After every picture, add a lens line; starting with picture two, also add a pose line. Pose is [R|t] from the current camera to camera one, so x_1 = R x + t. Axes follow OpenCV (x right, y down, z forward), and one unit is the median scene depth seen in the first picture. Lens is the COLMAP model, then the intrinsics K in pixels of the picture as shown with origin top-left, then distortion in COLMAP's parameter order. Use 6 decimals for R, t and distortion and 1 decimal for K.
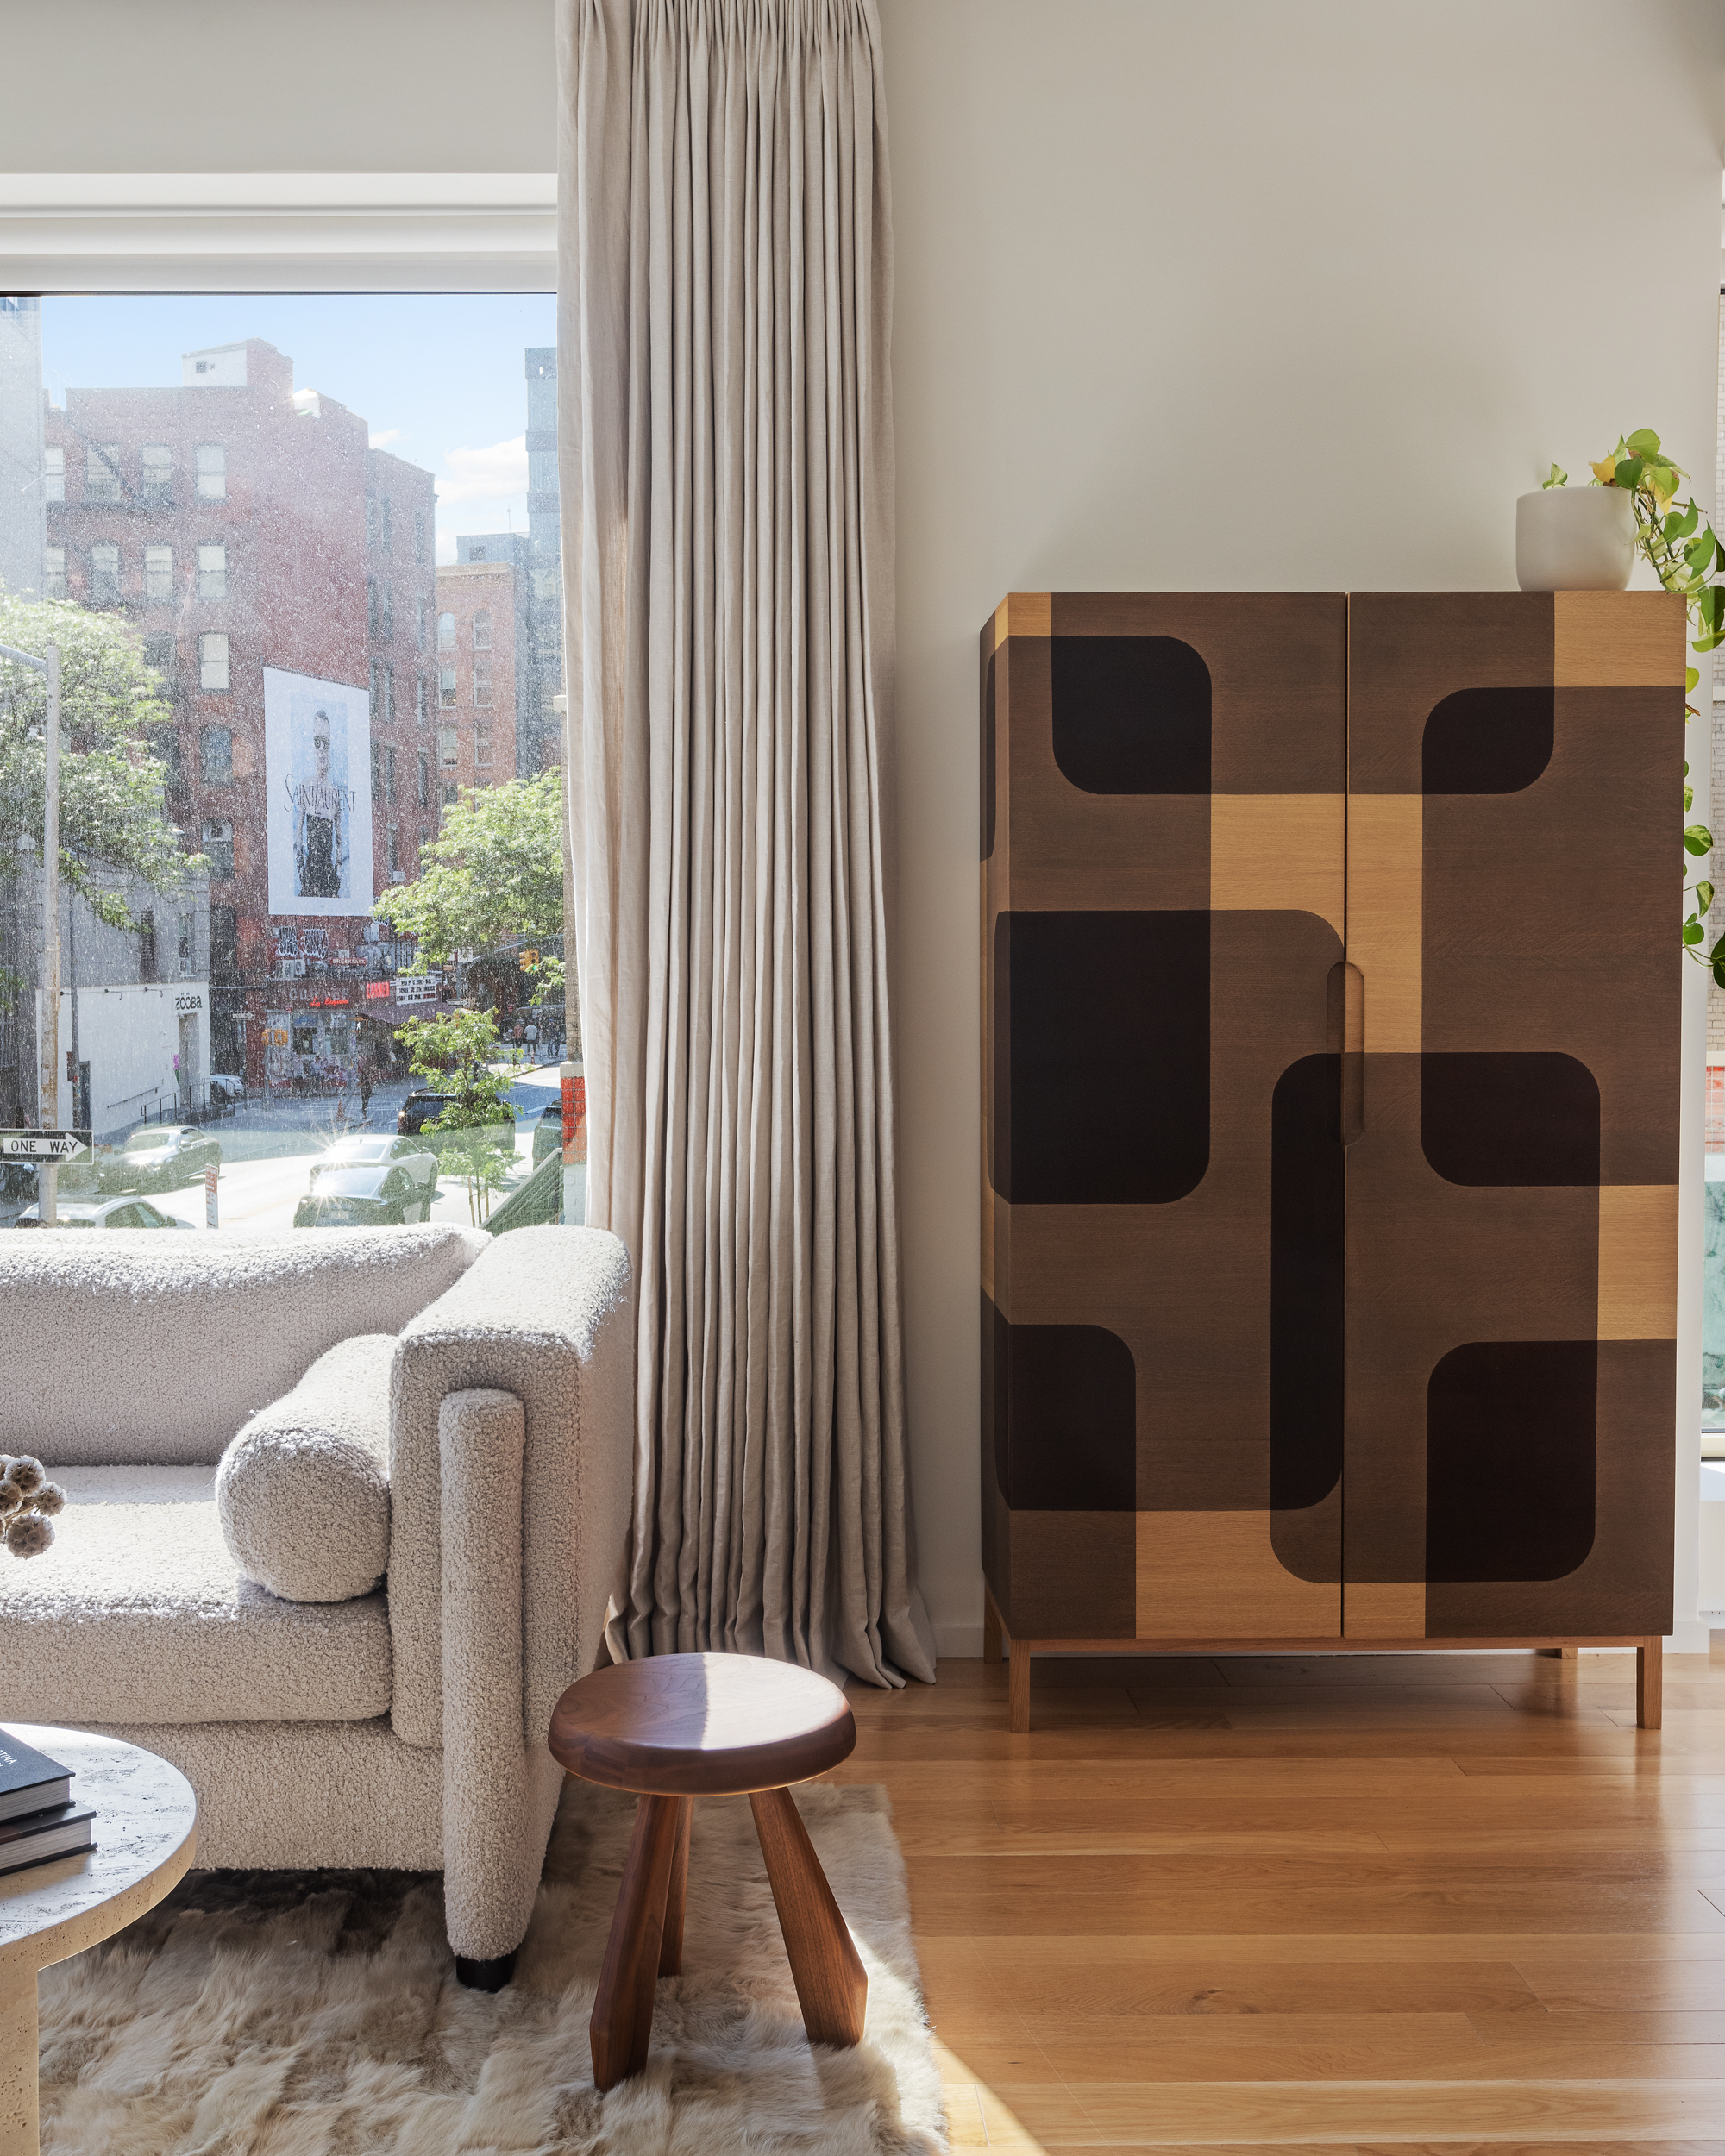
lens RADIAL K [[2346.3, 0, 862.5], [0, 2346.3, 1078.0], [0, 0, 1]] dist [0.012113, 0.024938]
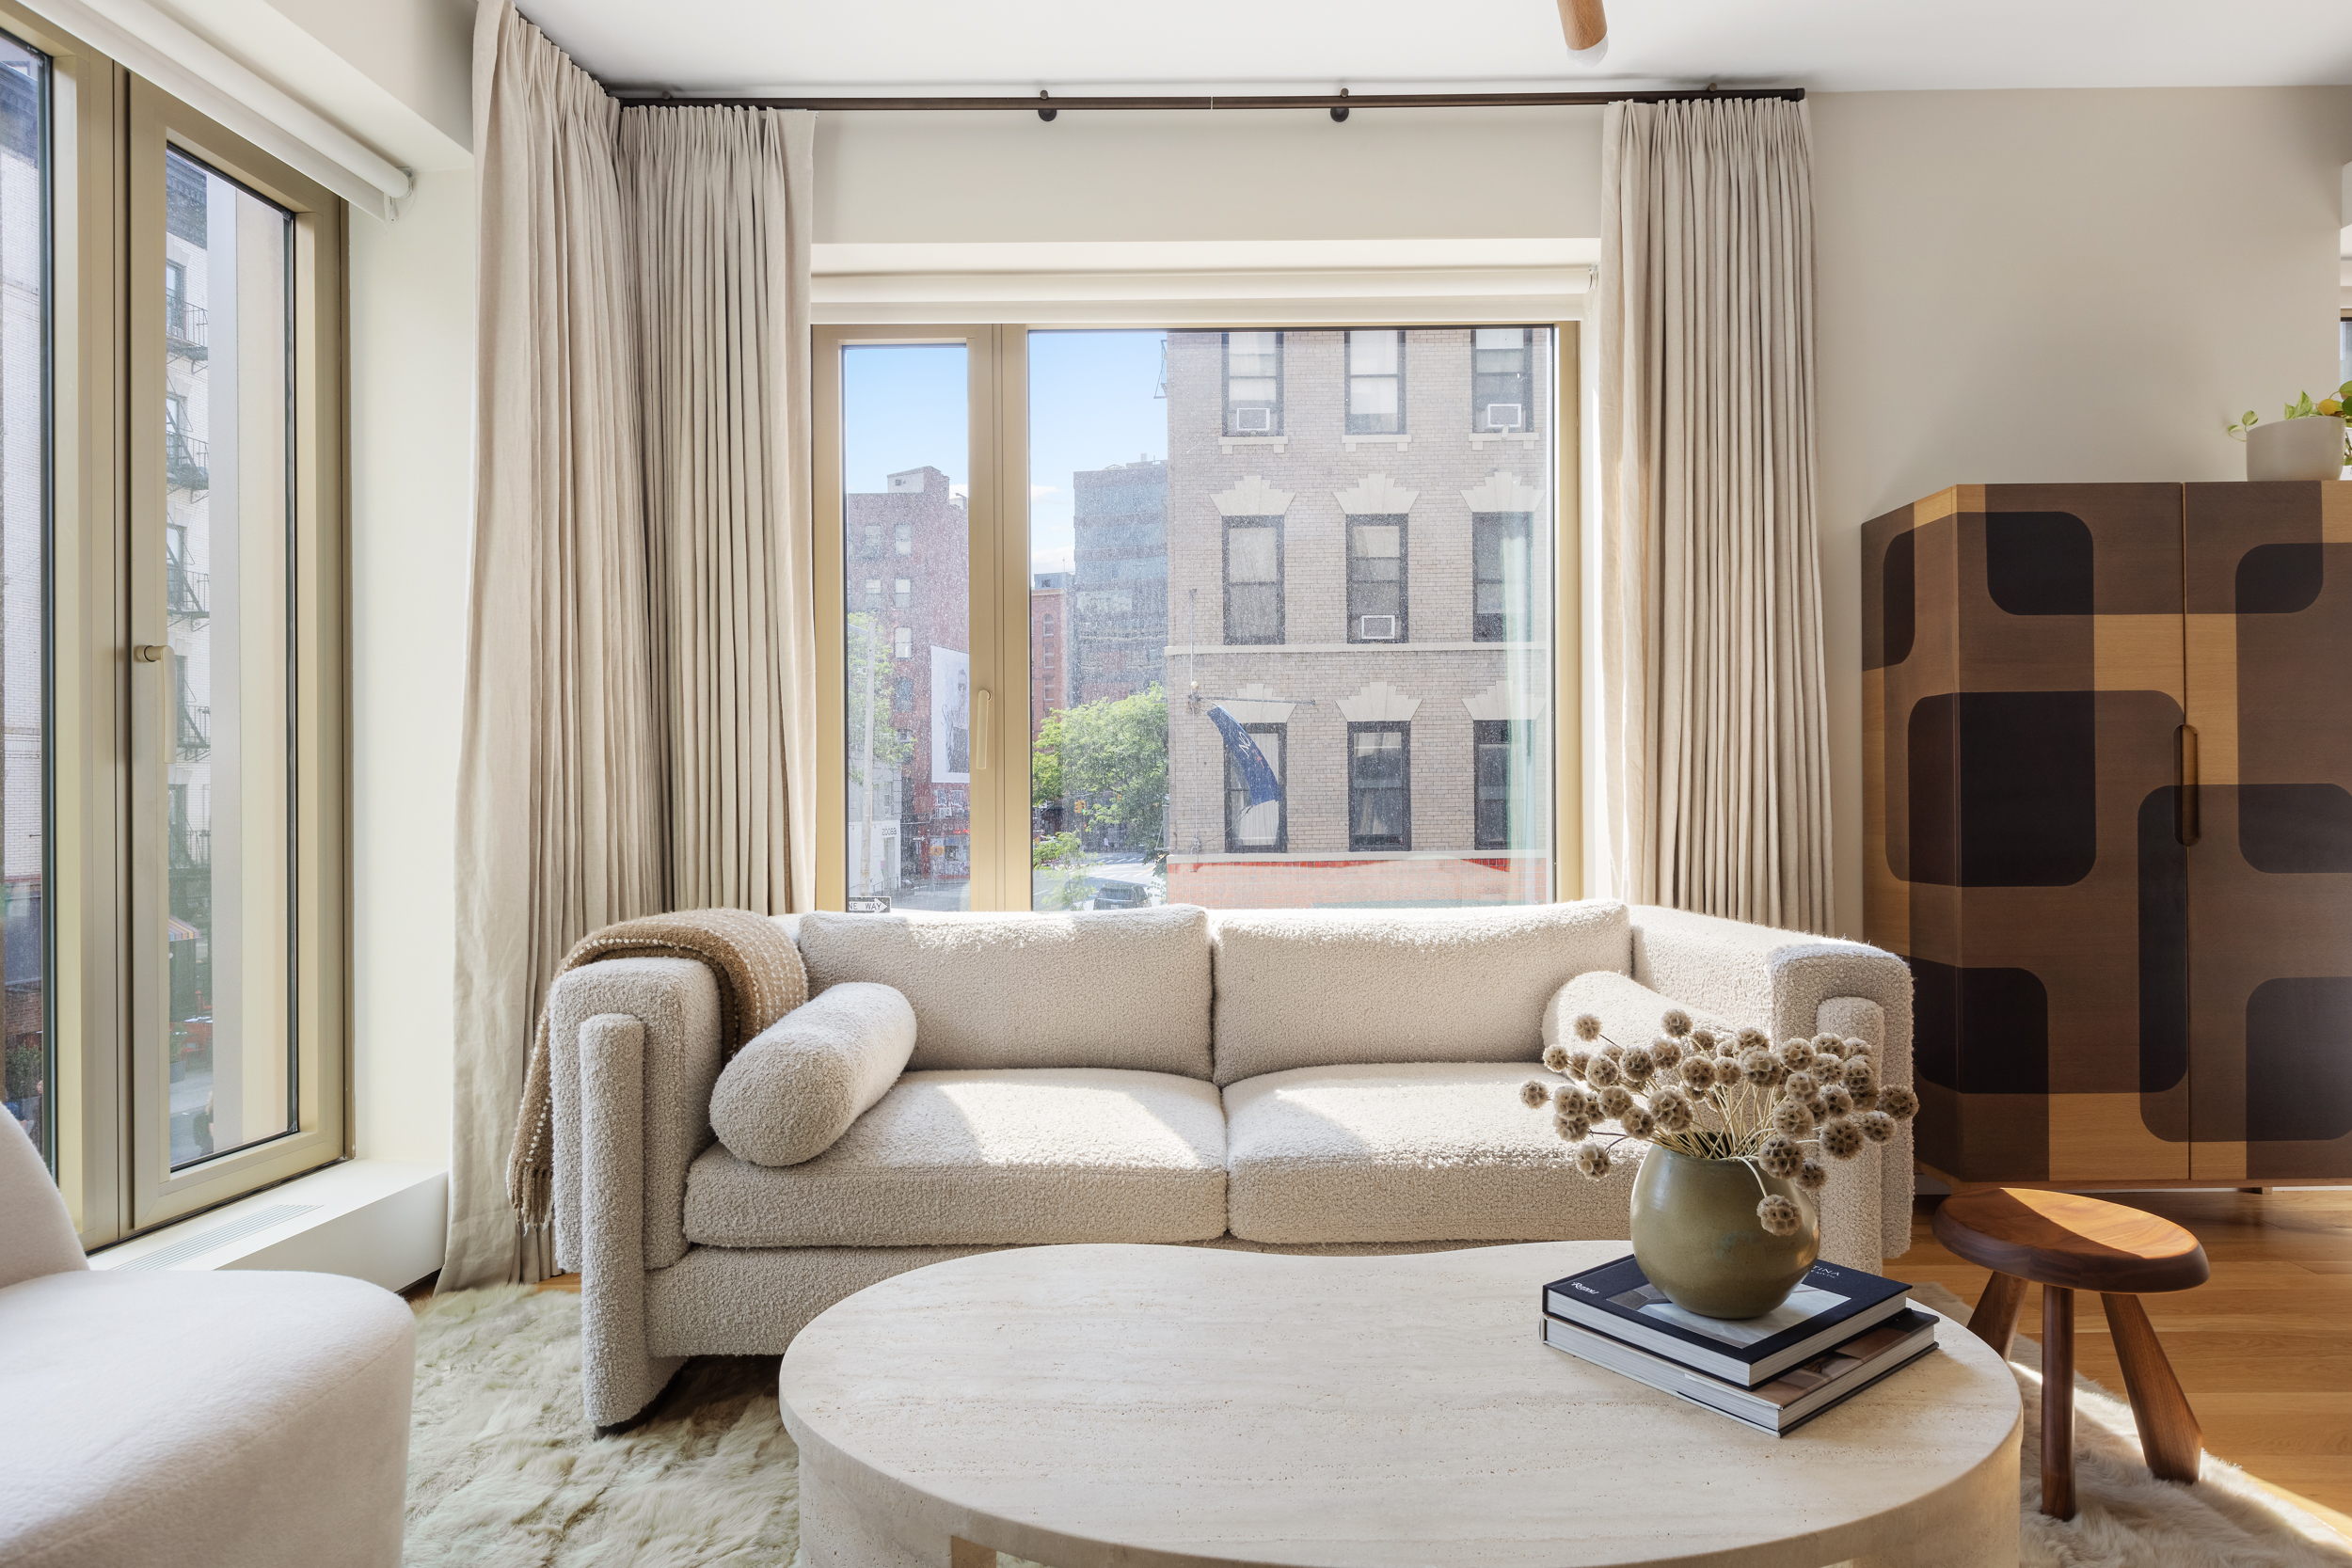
lens RADIAL K [[1288.5, 0, 1214.0], [0, 1288.5, 803.0], [0, 0, 1]] dist [0.005026, 0.000709]
pose [[0.999987, -0.004393, 0.002625, -0.419627], [0.004537, 0.998316, -0.057839, 0.045935], [-0.002366, 0.057850, 0.998322, 0.175360]]
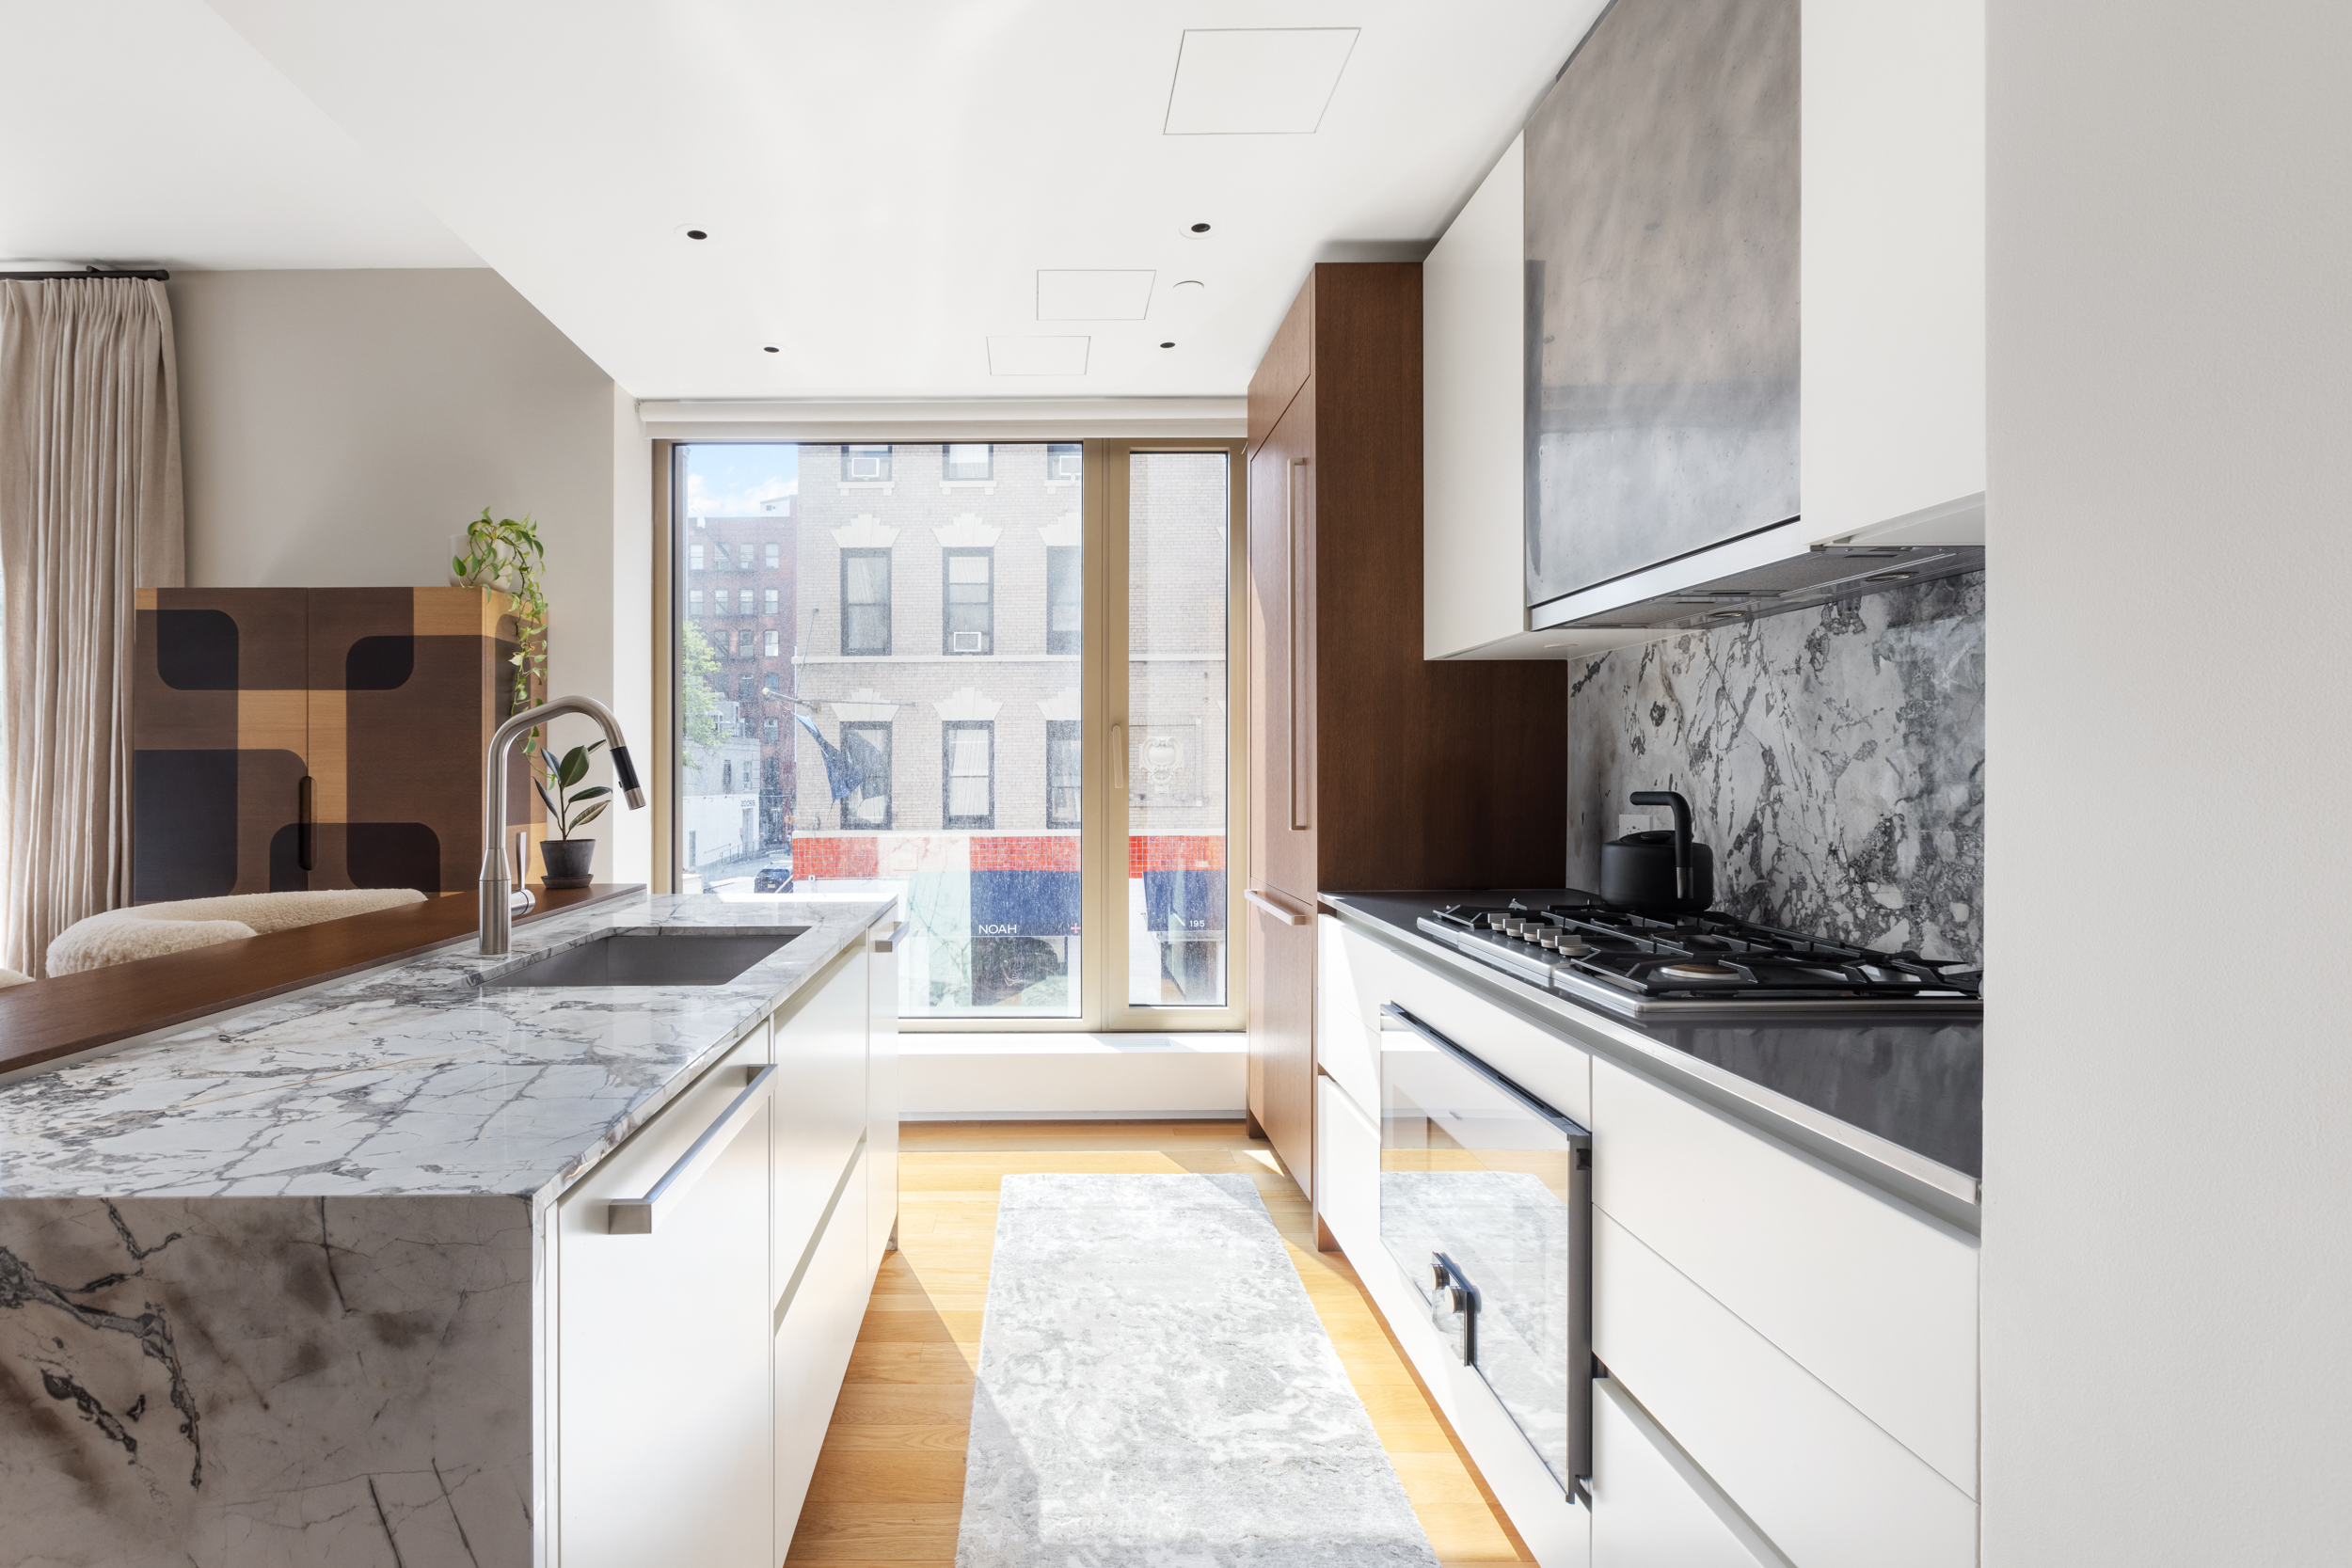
lens RADIAL K [[1095.9, 0, 1176.0], [0, 1095.9, 784.0], [0, 0, 1]] dist [-0.009909, -0.000119]
pose [[0.999970, 0.002168, 0.007396, 0.914261], [-0.001789, 0.998704, -0.050865, 0.001724], [-0.007497, 0.050850, 0.998678, 0.096606]]
